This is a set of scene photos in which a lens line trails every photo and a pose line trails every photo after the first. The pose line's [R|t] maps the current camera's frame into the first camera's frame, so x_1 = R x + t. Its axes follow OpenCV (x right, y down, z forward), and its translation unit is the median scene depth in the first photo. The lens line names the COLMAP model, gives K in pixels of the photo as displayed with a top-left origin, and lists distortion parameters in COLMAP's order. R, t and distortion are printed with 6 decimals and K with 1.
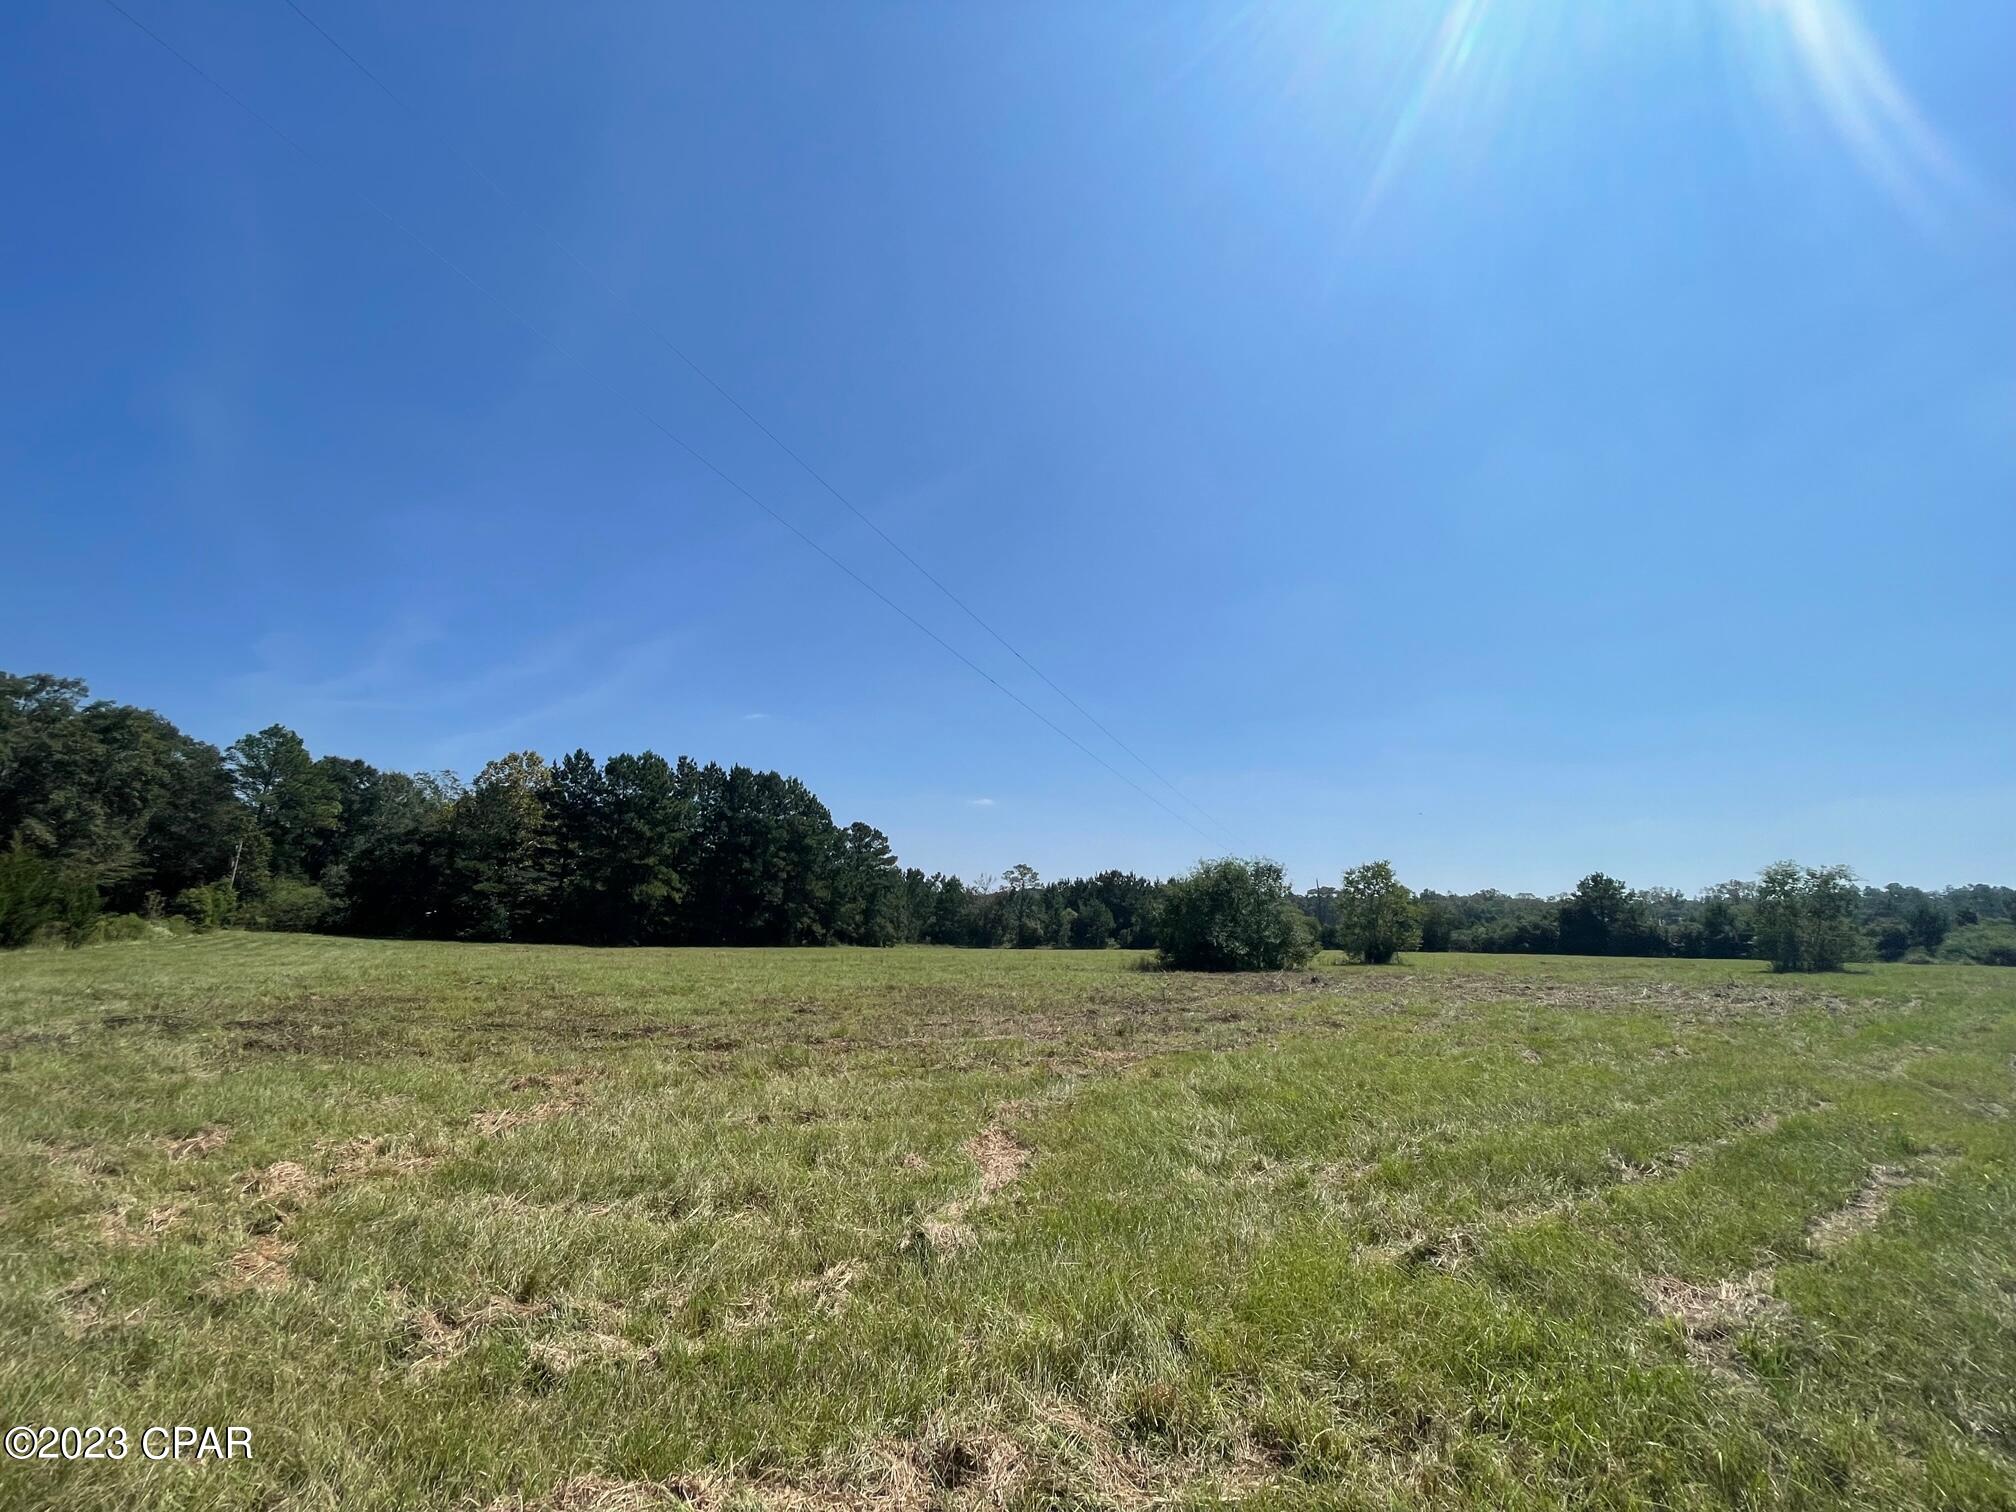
lens RADIAL K [[816.2, 0, 1005.1], [0, 816.2, 754.0], [0, 0, 1]] dist [-0.002847, 0.000272]
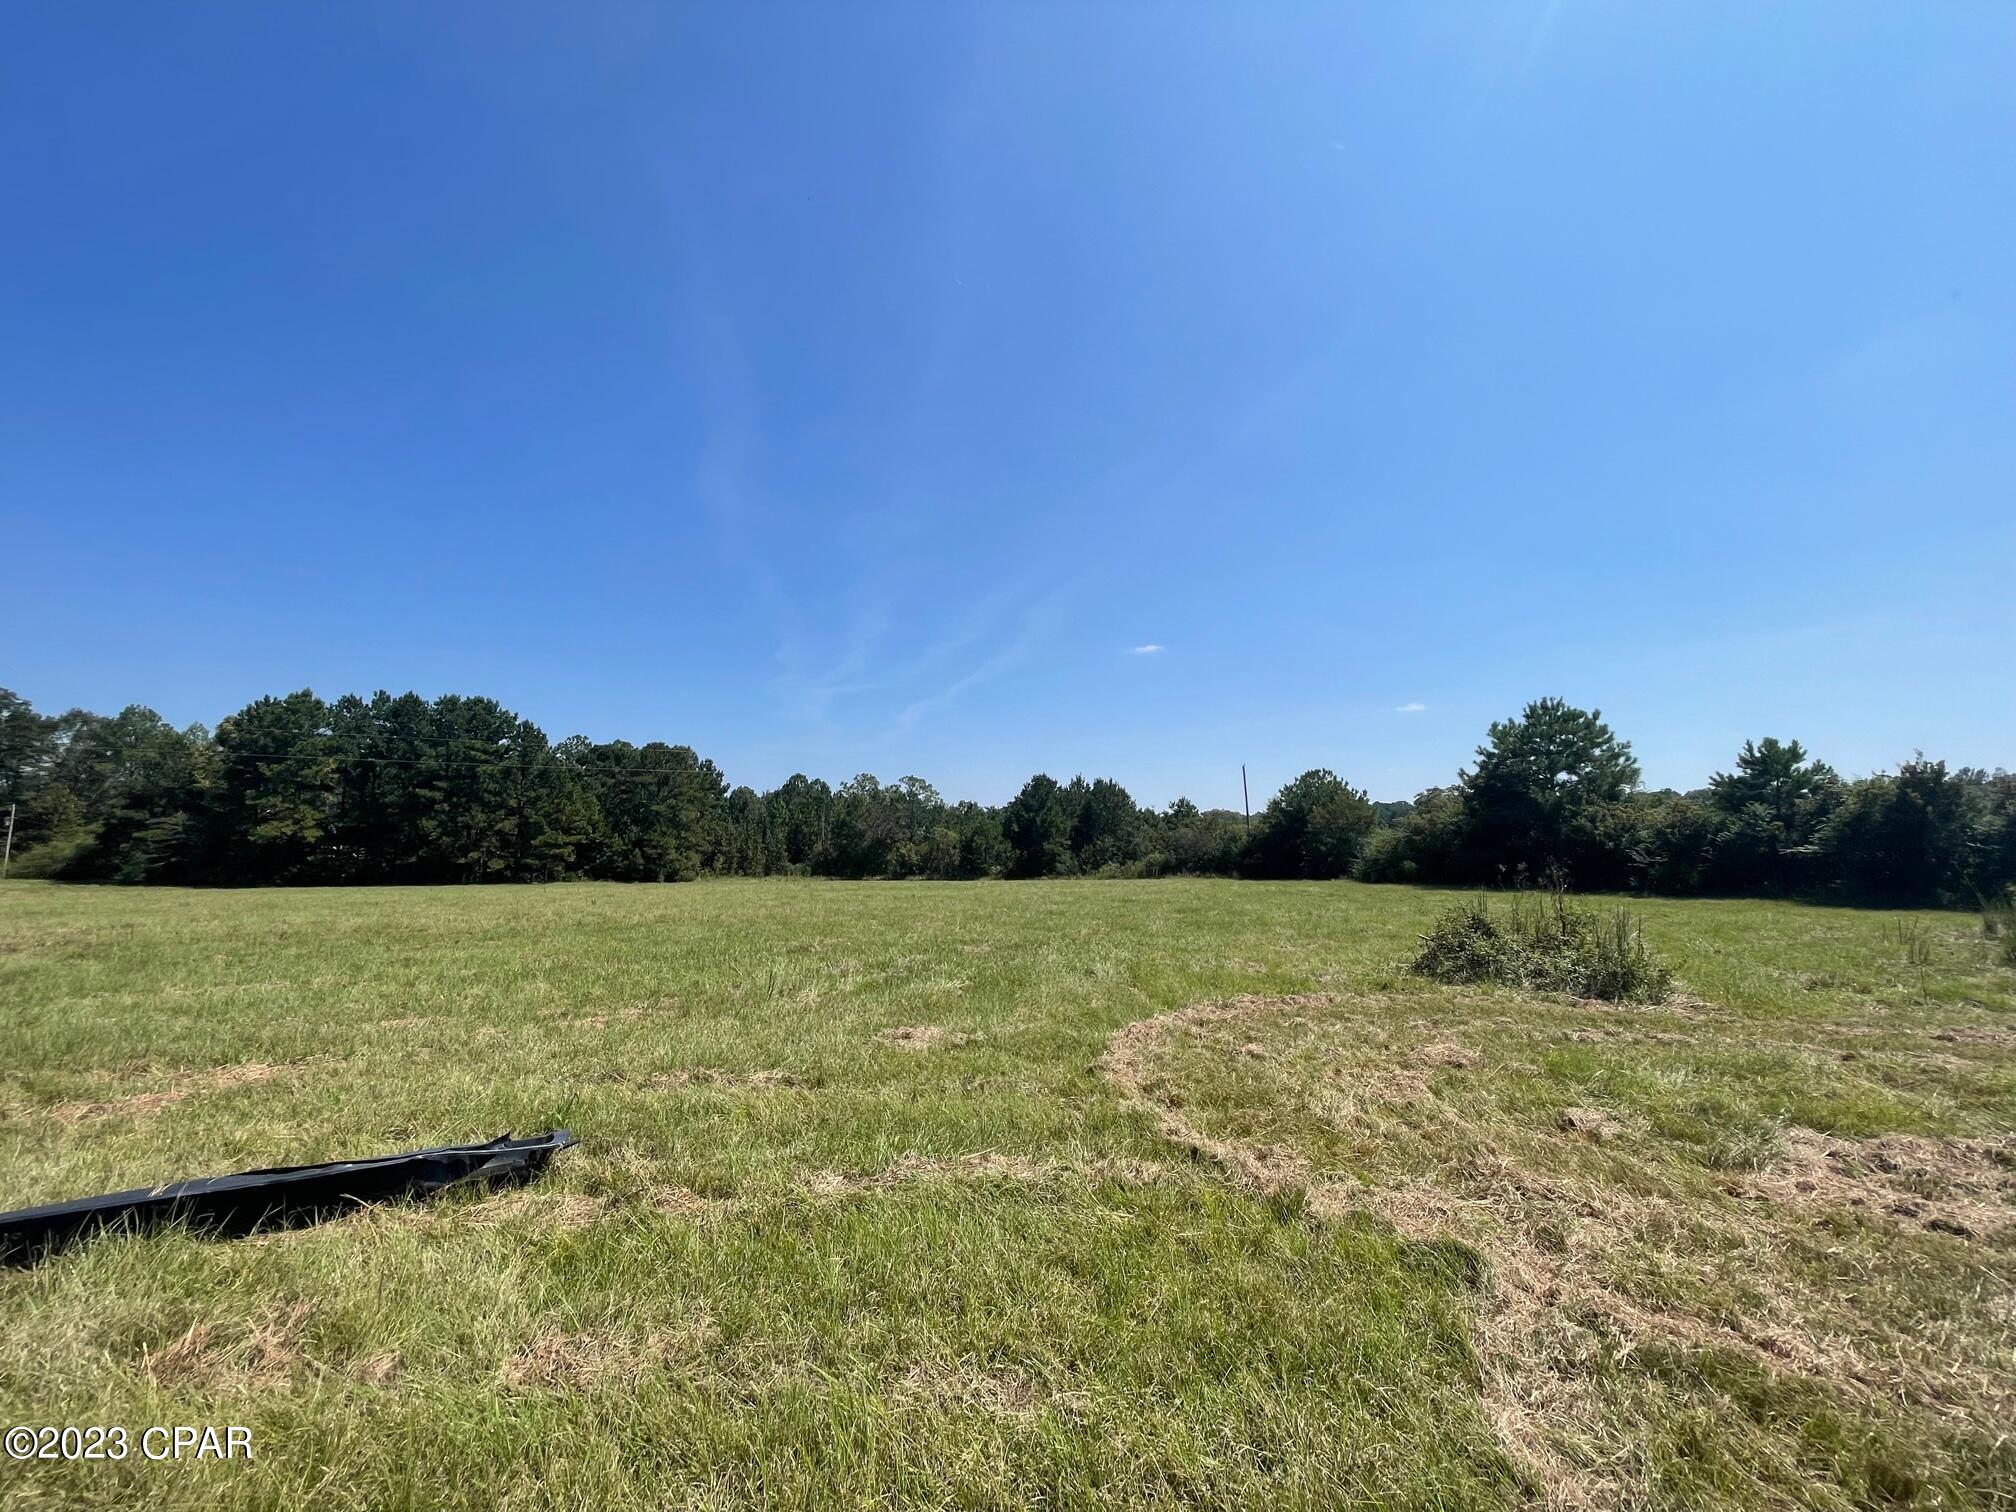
lens RADIAL K [[816.2, 0, 1005.1], [0, 816.2, 754.0], [0, 0, 1]] dist [-0.002847, 0.000272]
pose [[0.849708, -0.090252, -0.519471, 2.049128], [0.132925, 0.990085, 0.045412, 0.372820], [0.510222, -0.107638, 0.853280, 1.560951]]
